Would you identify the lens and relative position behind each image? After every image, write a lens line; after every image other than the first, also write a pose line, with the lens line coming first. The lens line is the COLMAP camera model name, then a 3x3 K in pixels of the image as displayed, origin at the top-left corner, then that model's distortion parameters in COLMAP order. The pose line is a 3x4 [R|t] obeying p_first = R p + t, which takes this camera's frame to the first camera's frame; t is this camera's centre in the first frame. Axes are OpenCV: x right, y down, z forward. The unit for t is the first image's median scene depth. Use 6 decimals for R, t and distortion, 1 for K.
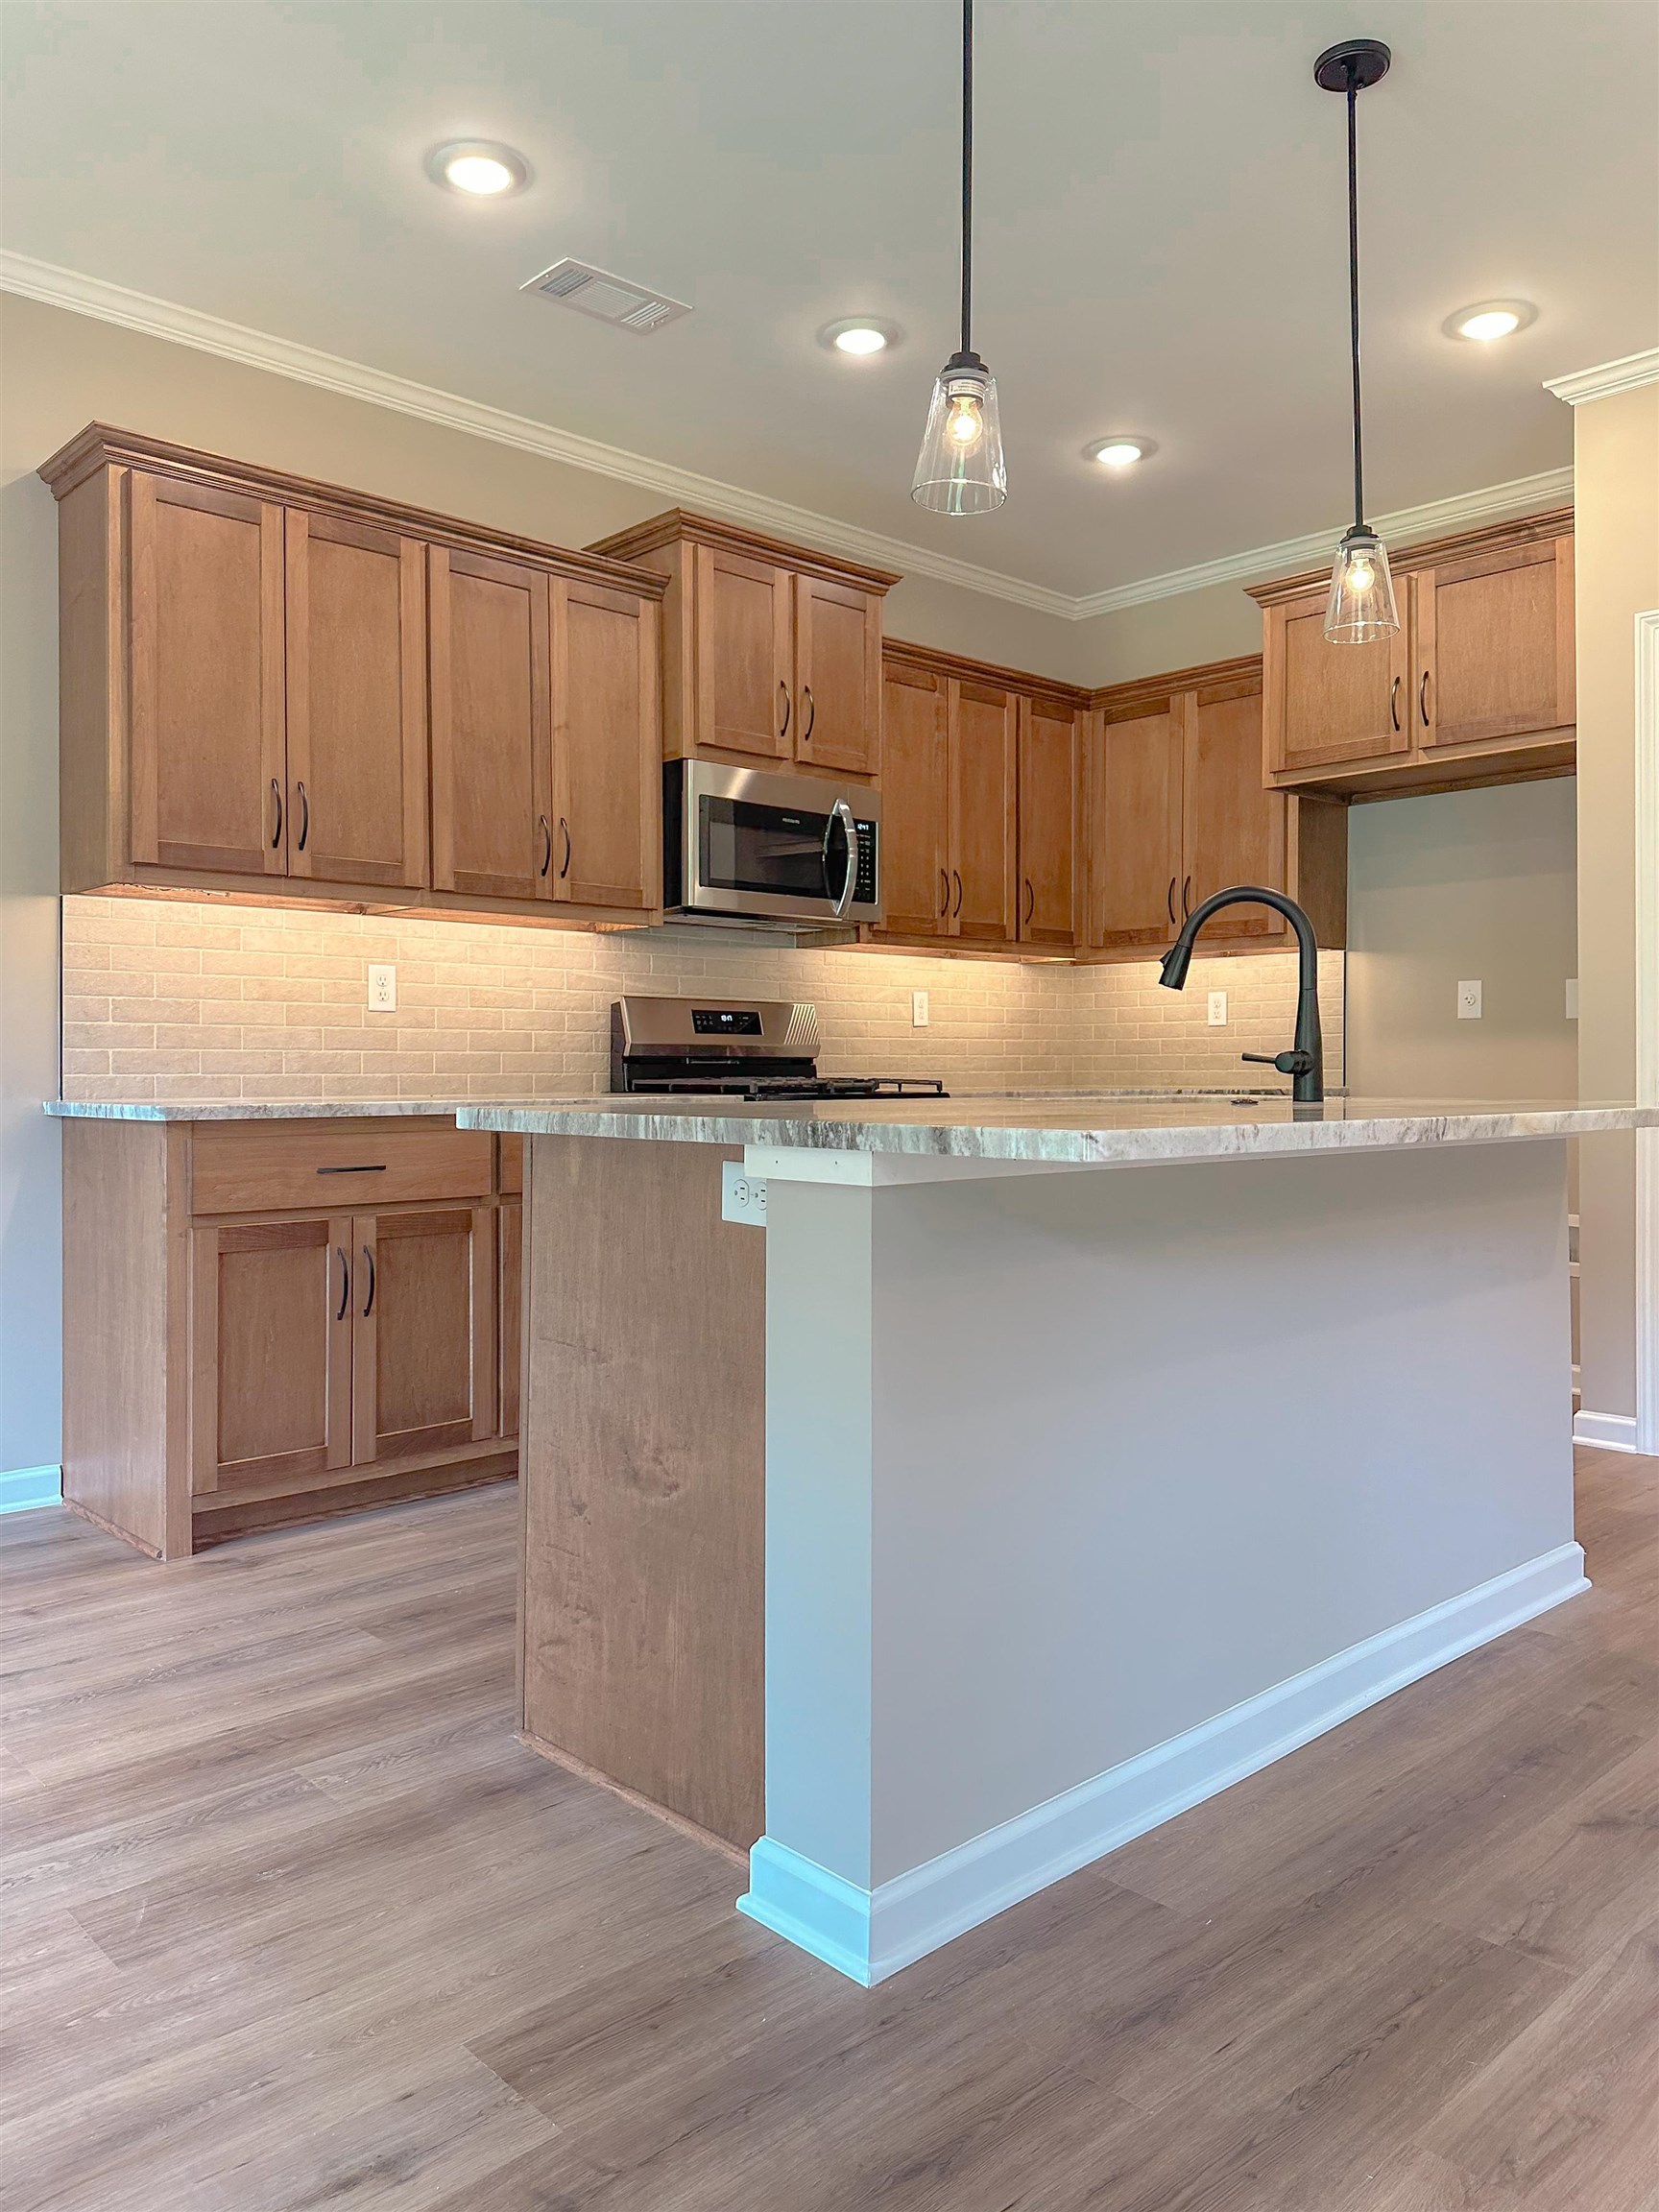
lens RADIAL K [[1586.3, 0, 831.1], [0, 1586.3, 1088.9], [0, 0, 1]] dist [0.009653, -0.022111]
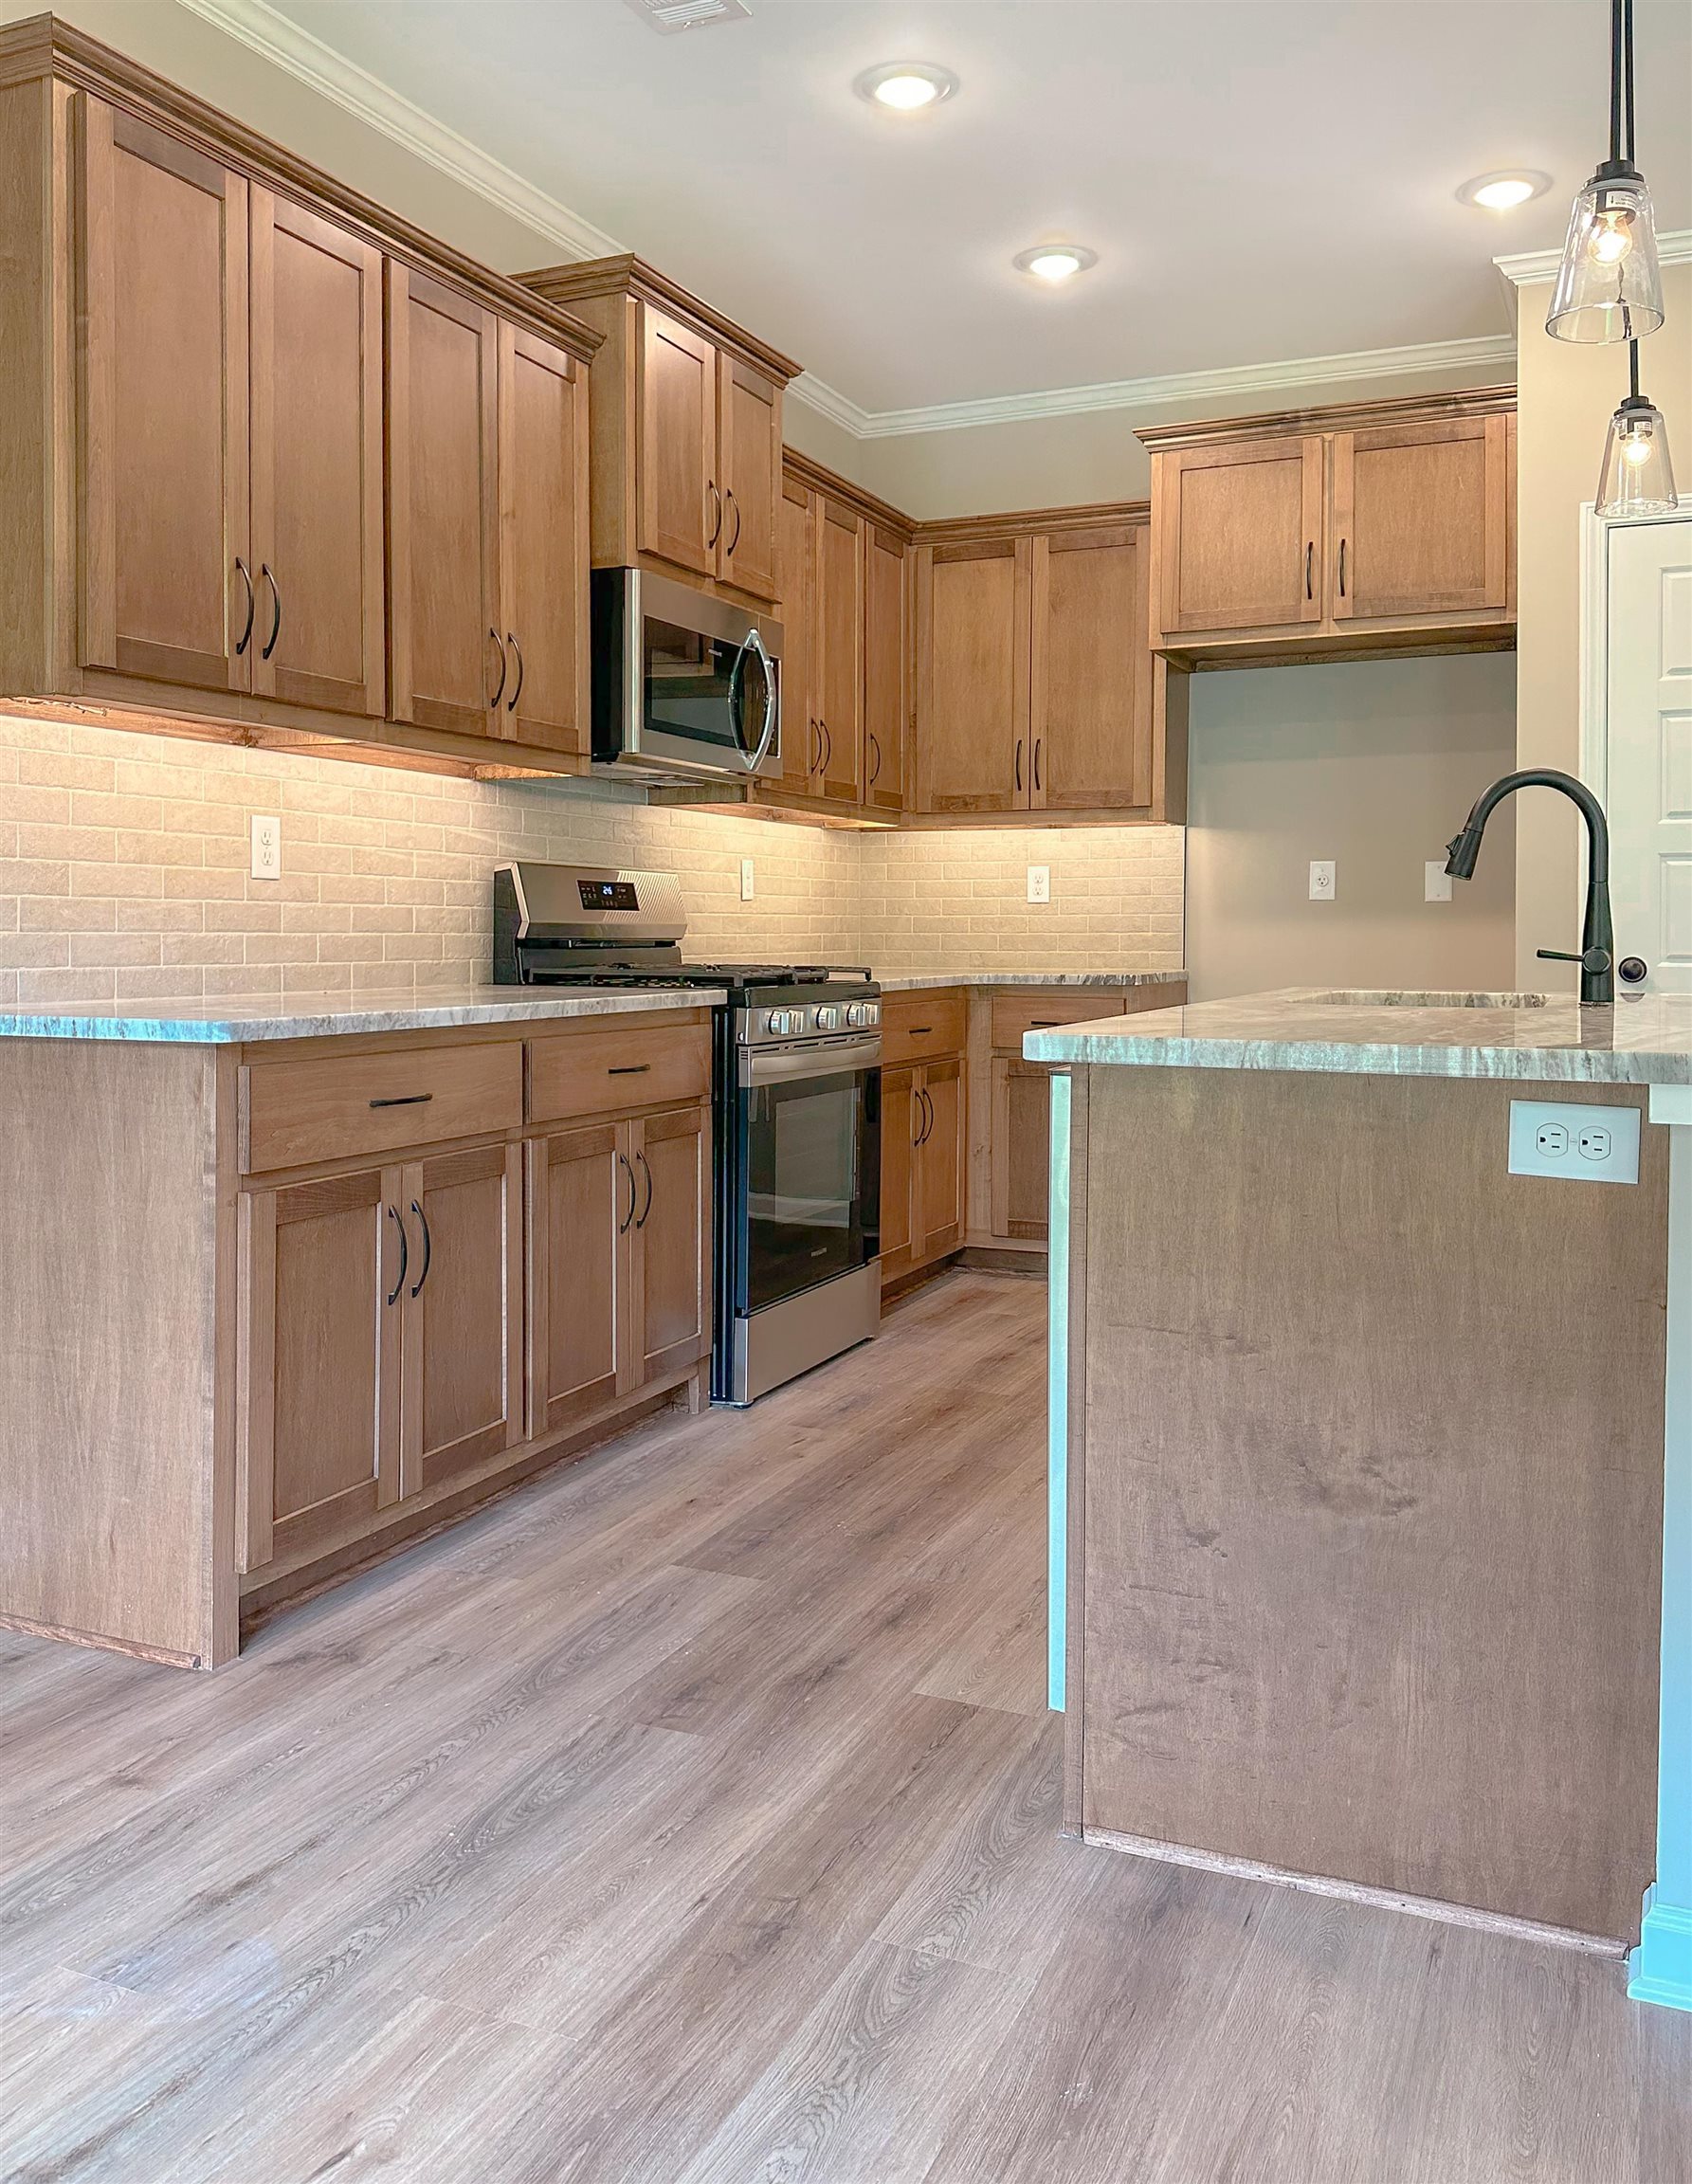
lens RADIAL K [[1779.8, 0, 852.6], [0, 1779.8, 975.7], [0, 0, 1]] dist [0.007355, -0.017813]
pose [[0.925845, -0.003848, 0.377883, -0.405736], [-0.000968, 0.999921, 0.012556, -0.017242], [-0.377902, -0.011991, 0.925768, 0.151208]]
